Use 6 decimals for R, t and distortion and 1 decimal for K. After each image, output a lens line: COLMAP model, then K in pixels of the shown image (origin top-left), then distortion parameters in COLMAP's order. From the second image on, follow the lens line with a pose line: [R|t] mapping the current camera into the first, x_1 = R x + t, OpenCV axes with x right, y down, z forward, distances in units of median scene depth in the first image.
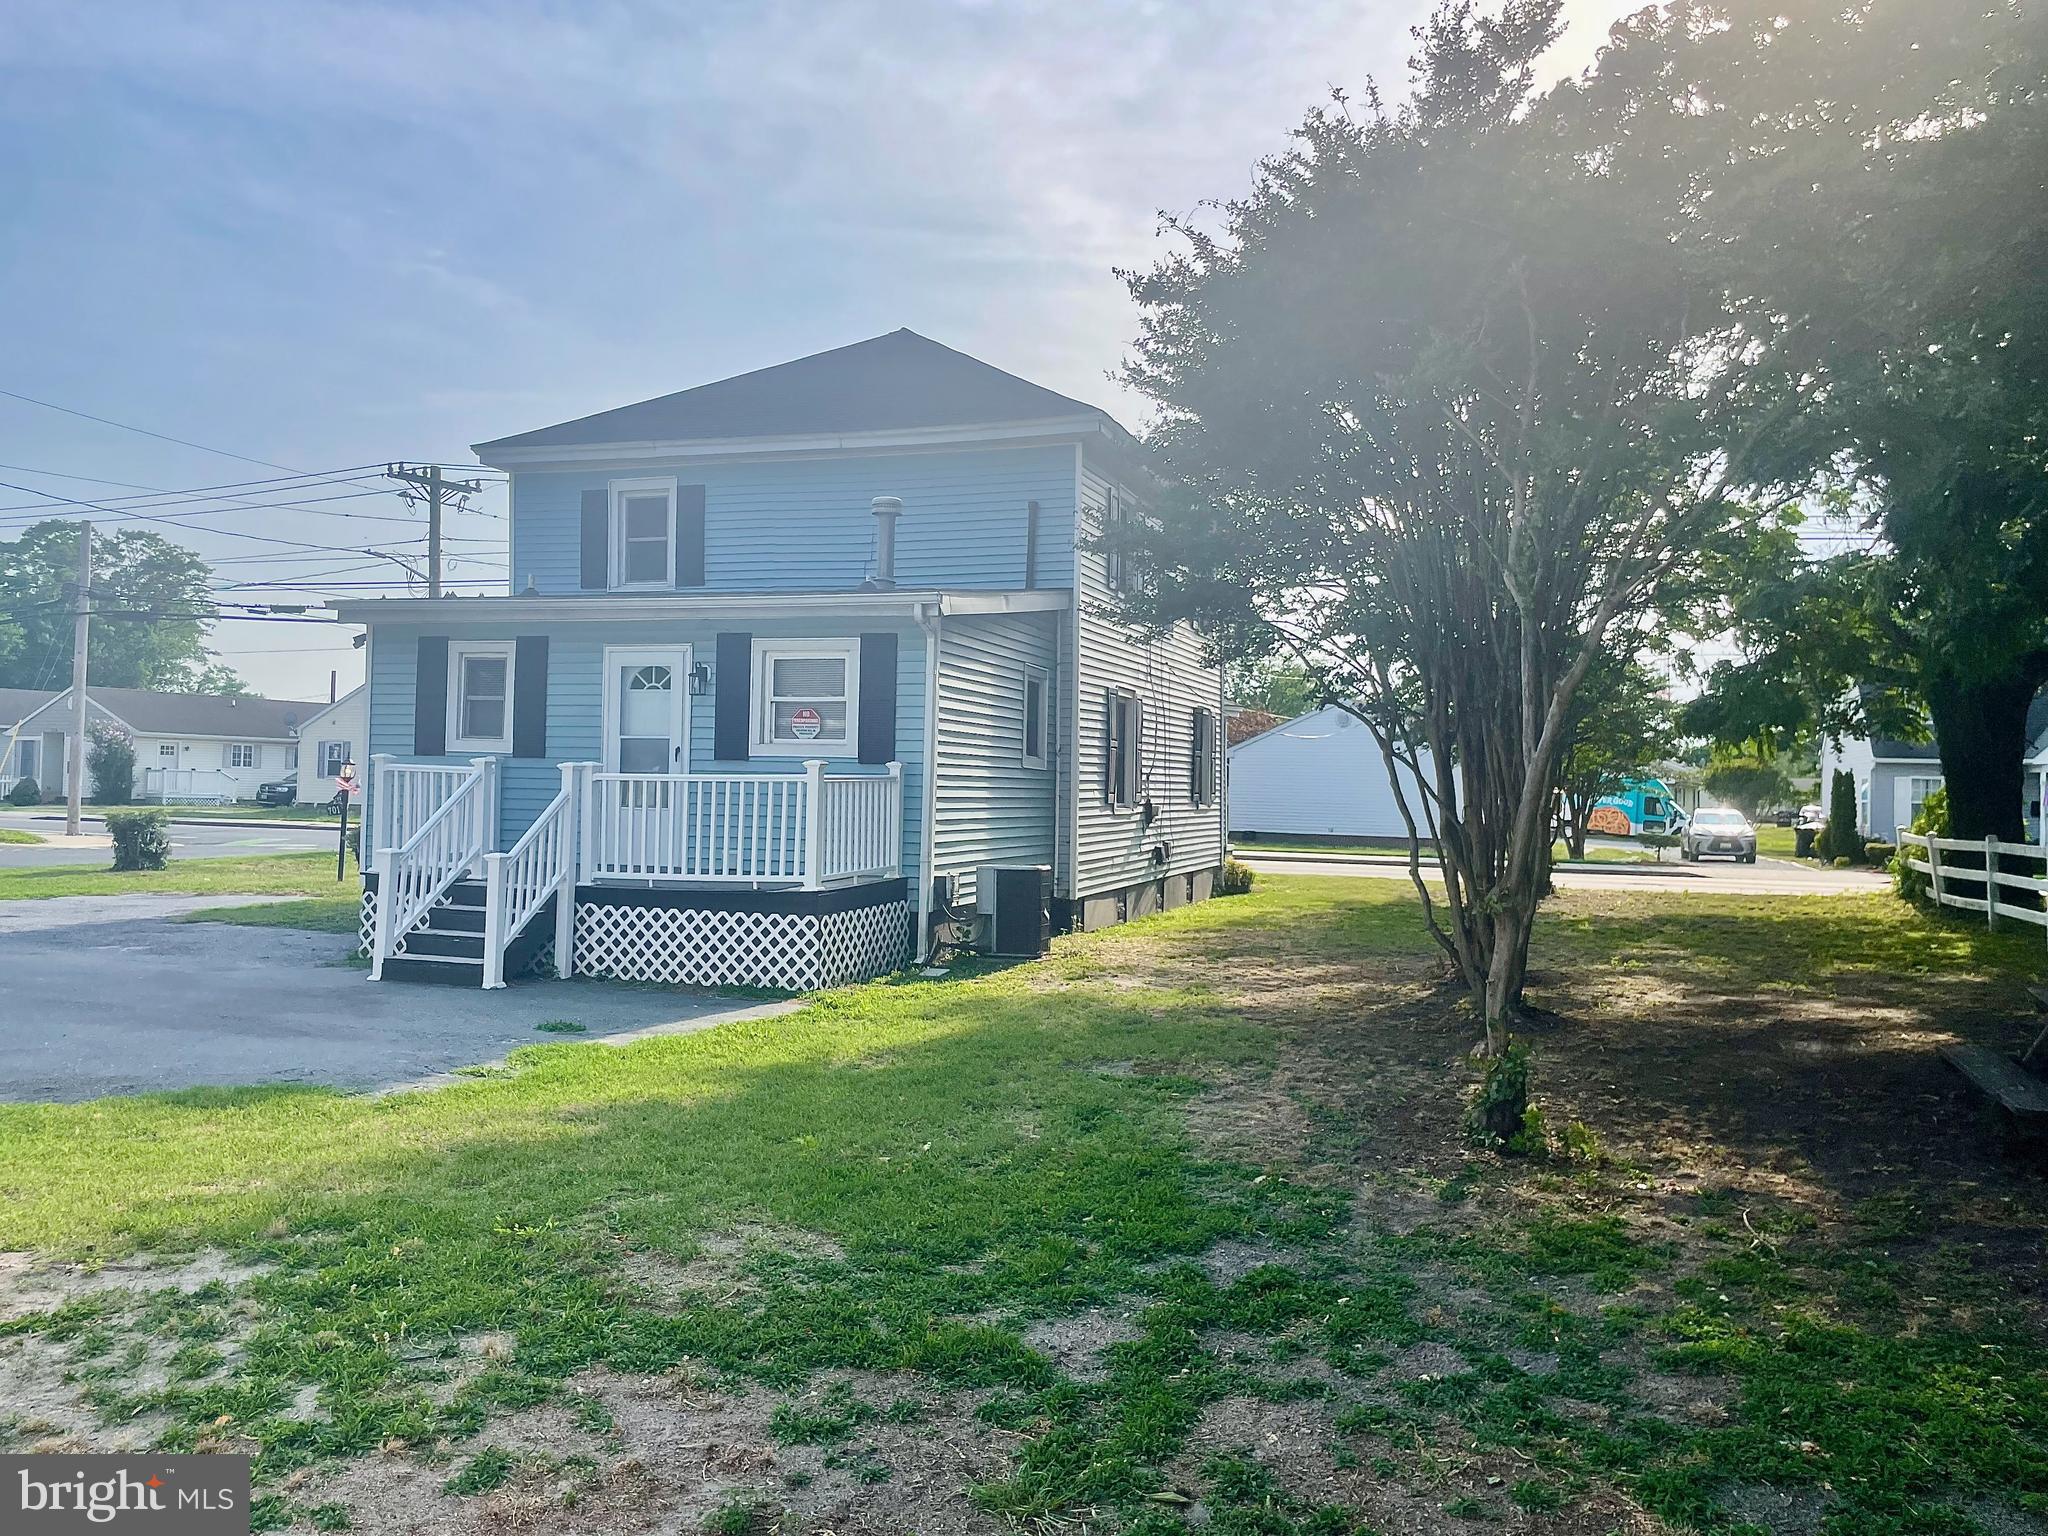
lens RADIAL K [[1552.7, 0, 1035.9], [0, 1552.7, 769.7], [0, 0, 1]] dist [0.087694, -0.116221]
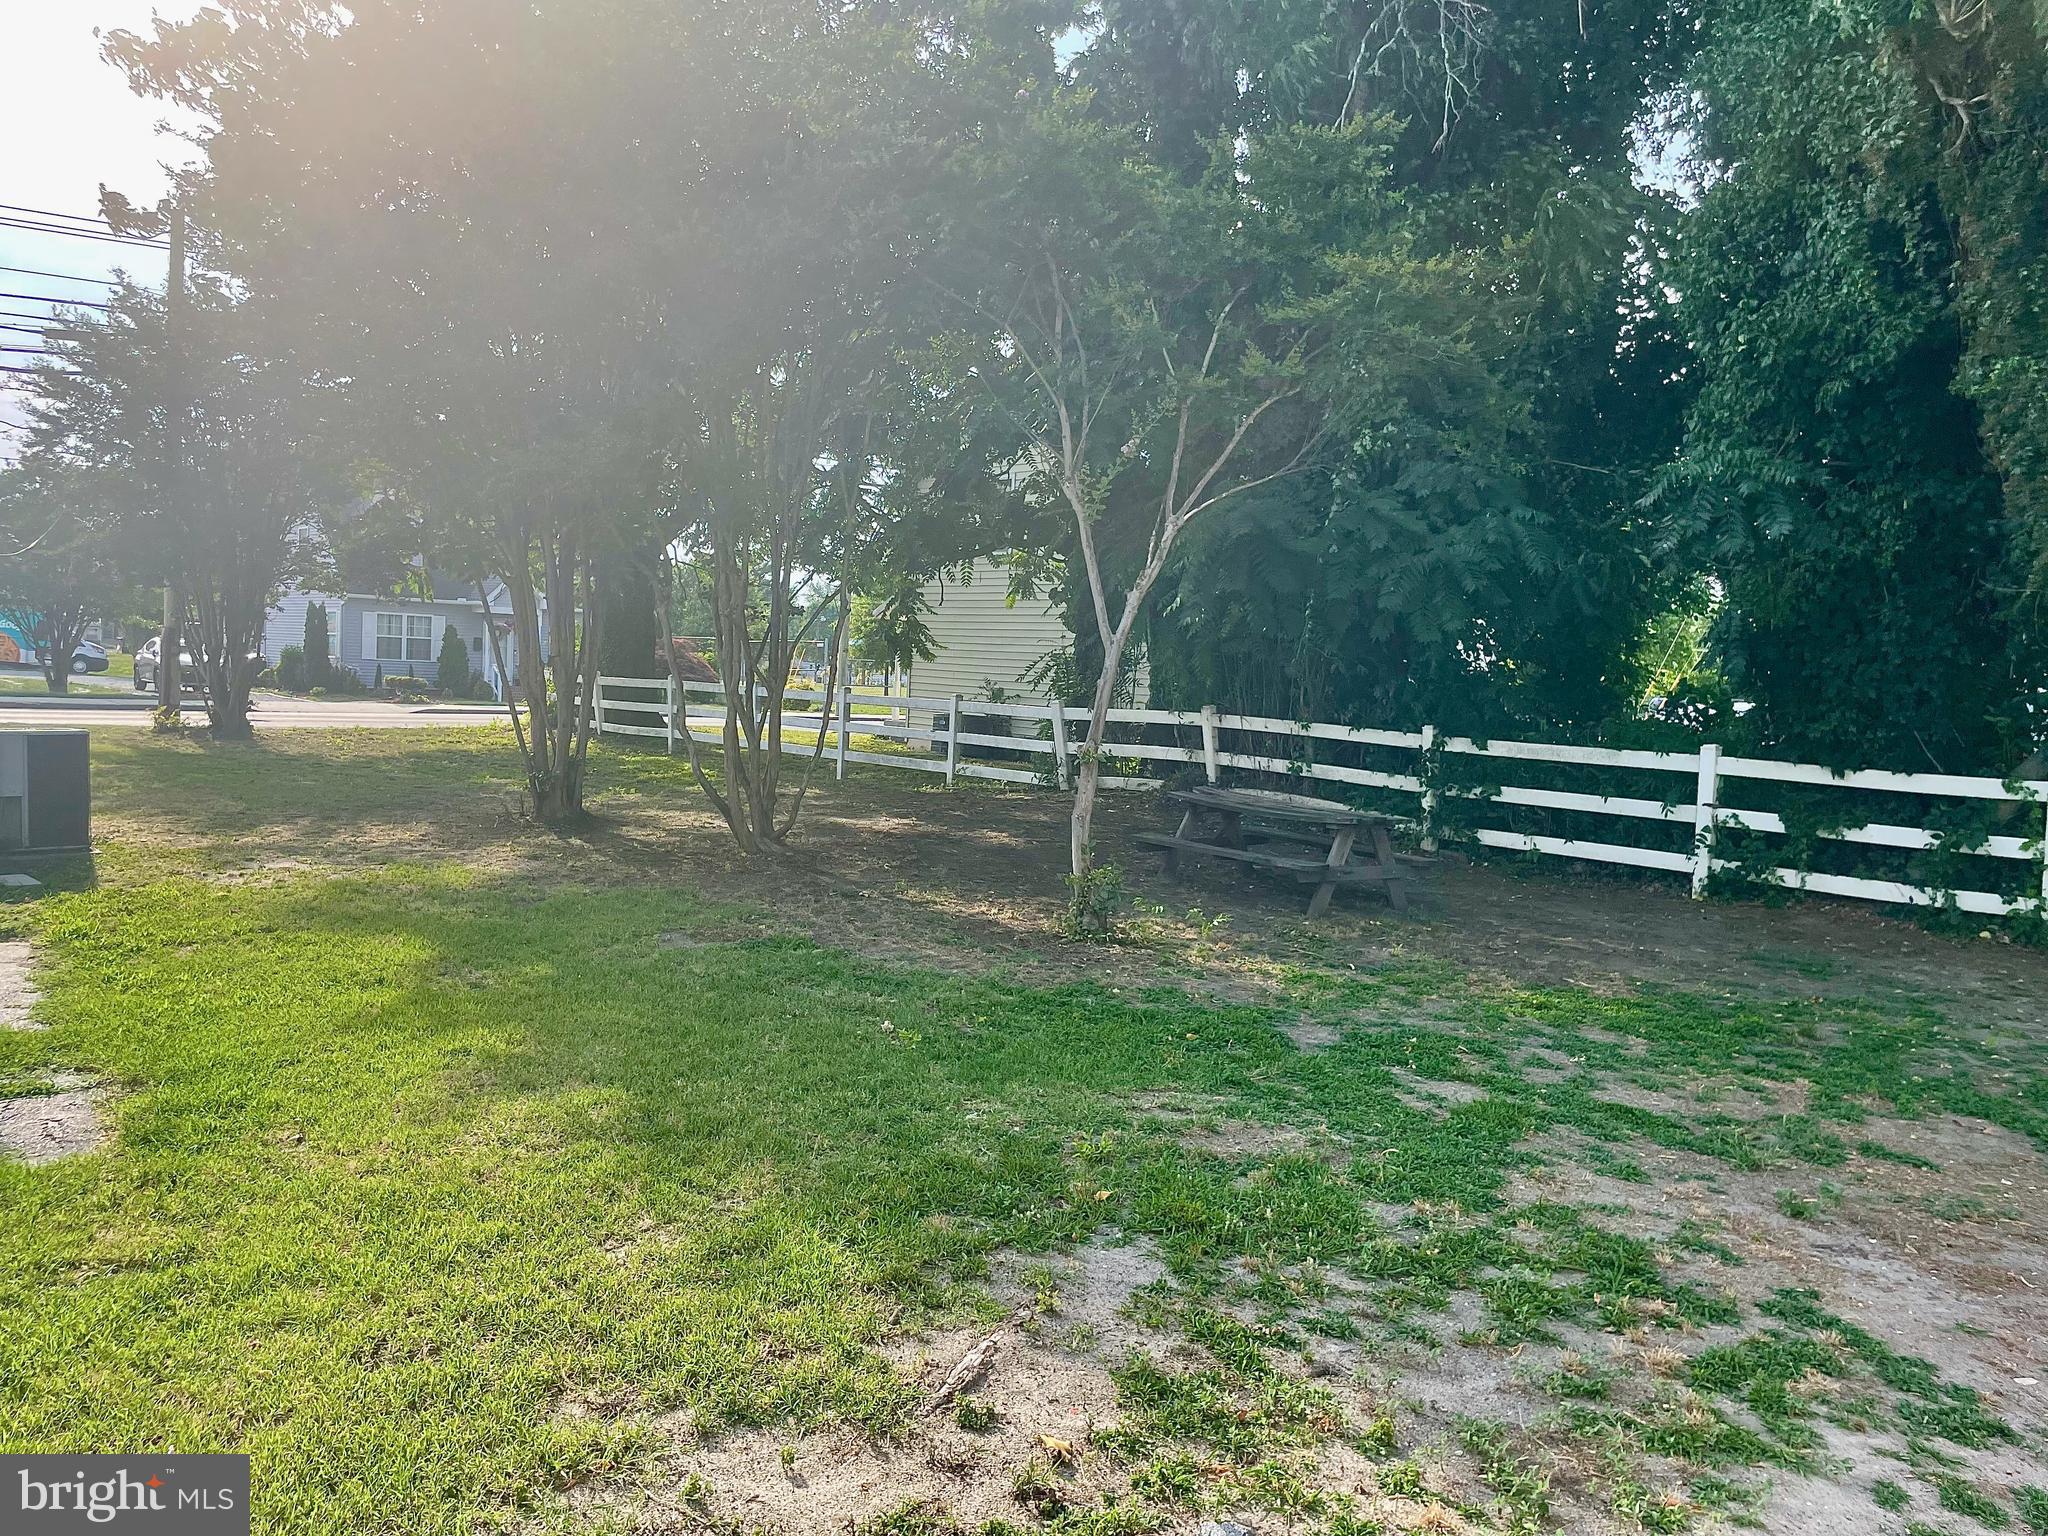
lens RADIAL K [[1552.7, 0, 1038.9], [0, 1552.7, 770.0], [0, 0, 1]] dist [0.087694, -0.116221]
pose [[0.519346, -0.050289, 0.853083, -1.381639], [-0.043972, 0.995372, 0.085446, 0.002919], [-0.853432, -0.081888, 0.514731, 0.728276]]
